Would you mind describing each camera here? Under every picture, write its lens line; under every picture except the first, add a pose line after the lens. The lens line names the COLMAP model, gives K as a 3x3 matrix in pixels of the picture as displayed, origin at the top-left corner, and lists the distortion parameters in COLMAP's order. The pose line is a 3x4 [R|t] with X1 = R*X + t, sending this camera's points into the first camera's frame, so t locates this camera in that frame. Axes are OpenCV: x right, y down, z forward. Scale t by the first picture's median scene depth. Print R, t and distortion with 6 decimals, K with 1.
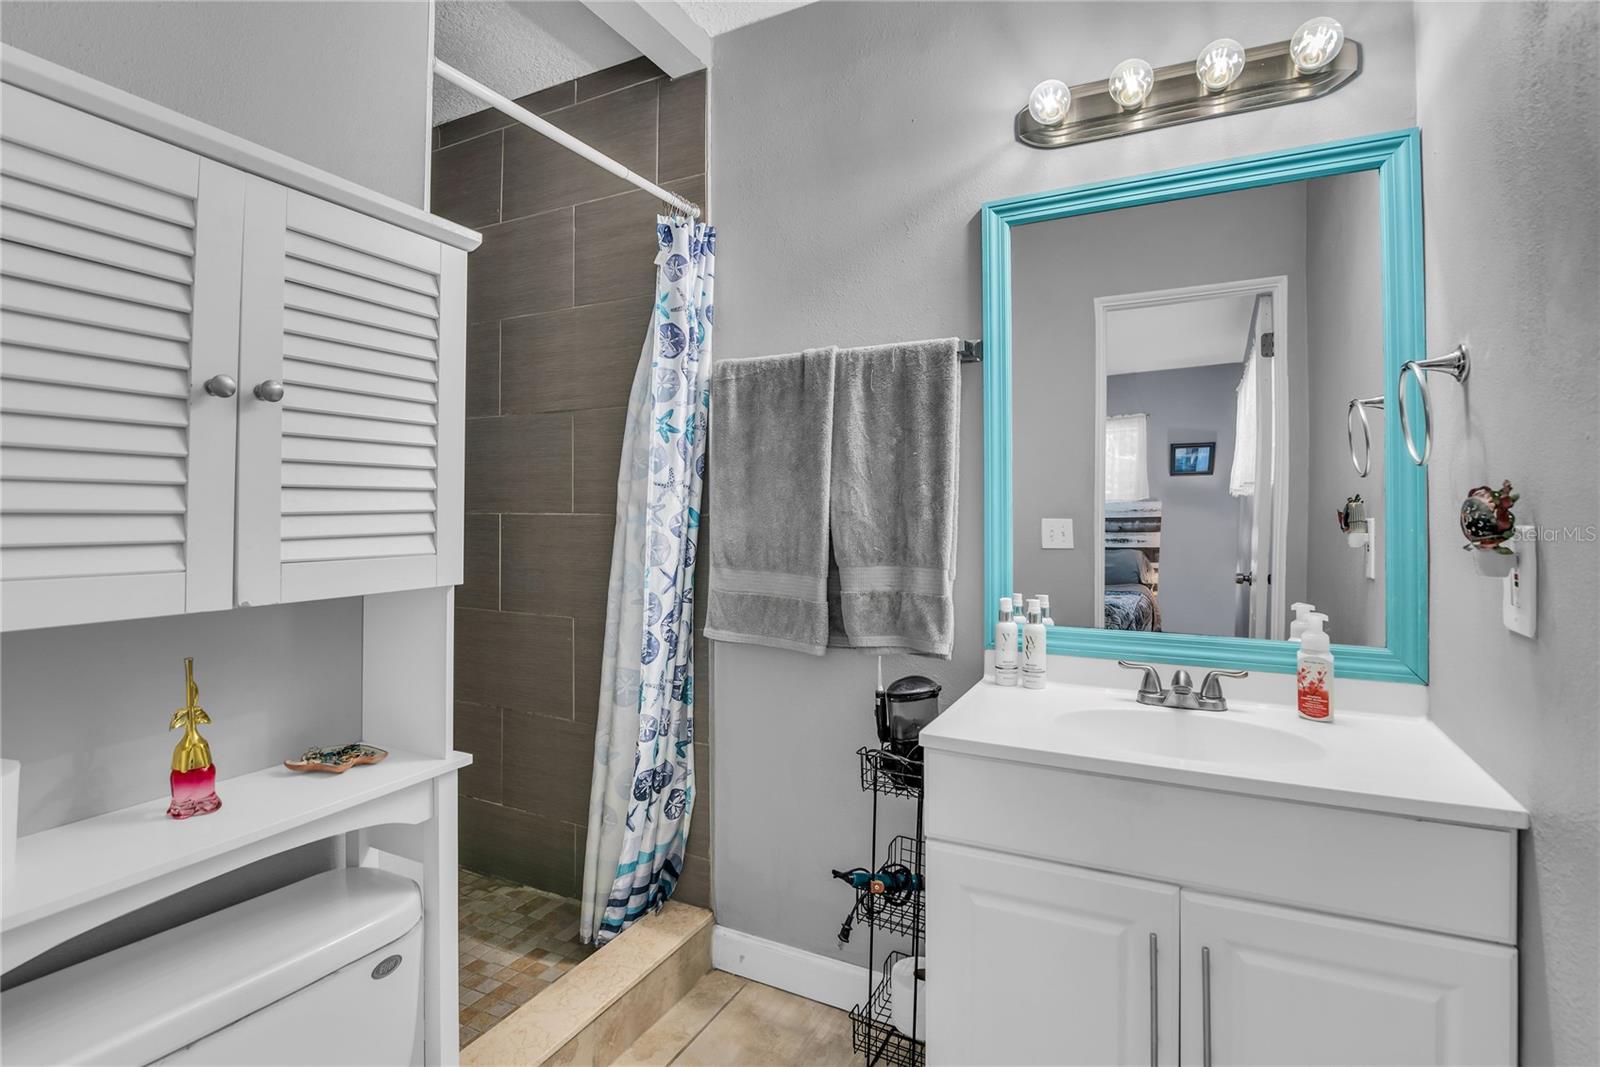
lens RADIAL K [[764.1, 0, 801.1], [0, 764.1, 525.6], [0, 0, 1]] dist [-0.017642, -0.001271]
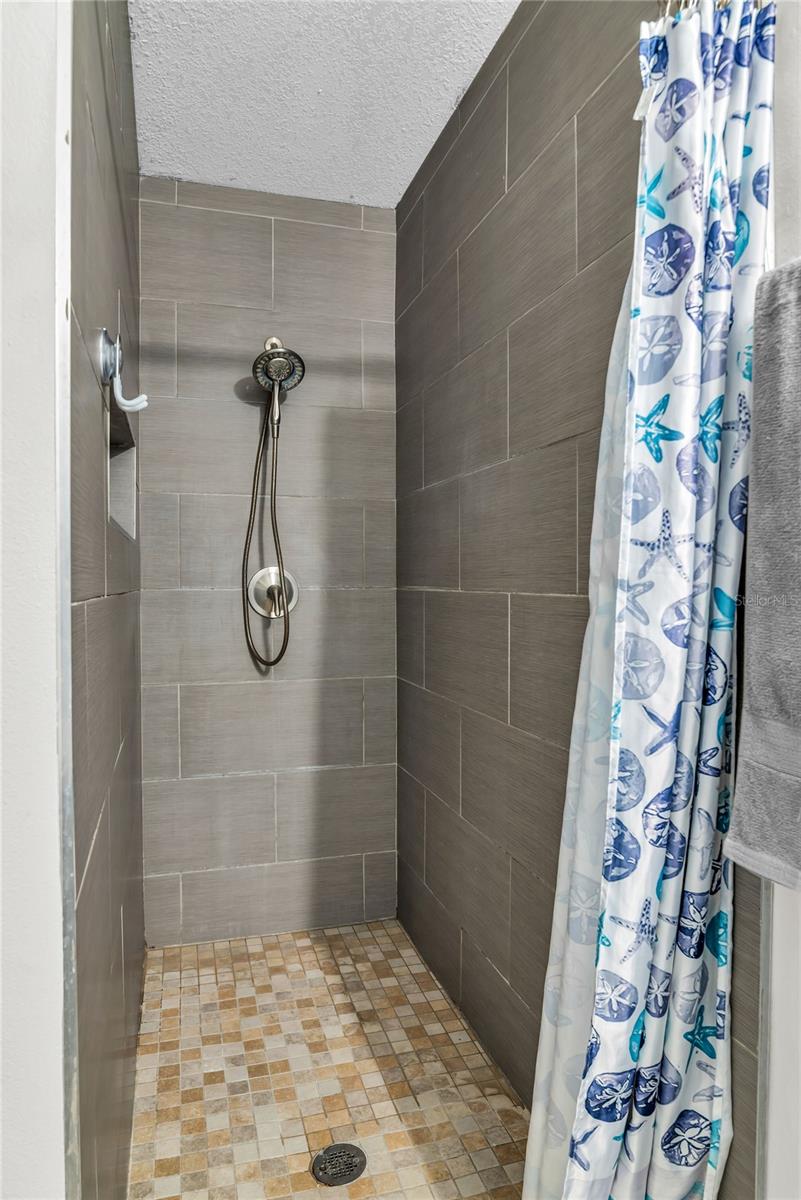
lens RADIAL K [[771.5, 0, 346.0], [0, 771.5, 599.3], [0, 0, 1]] dist [-0.021268, 0.002849]
pose [[0.686596, 0.017406, -0.726831, 0.055964], [-0.012970, 0.999848, 0.011693, -0.019381], [0.726923, 0.001399, 0.686717, 0.487879]]
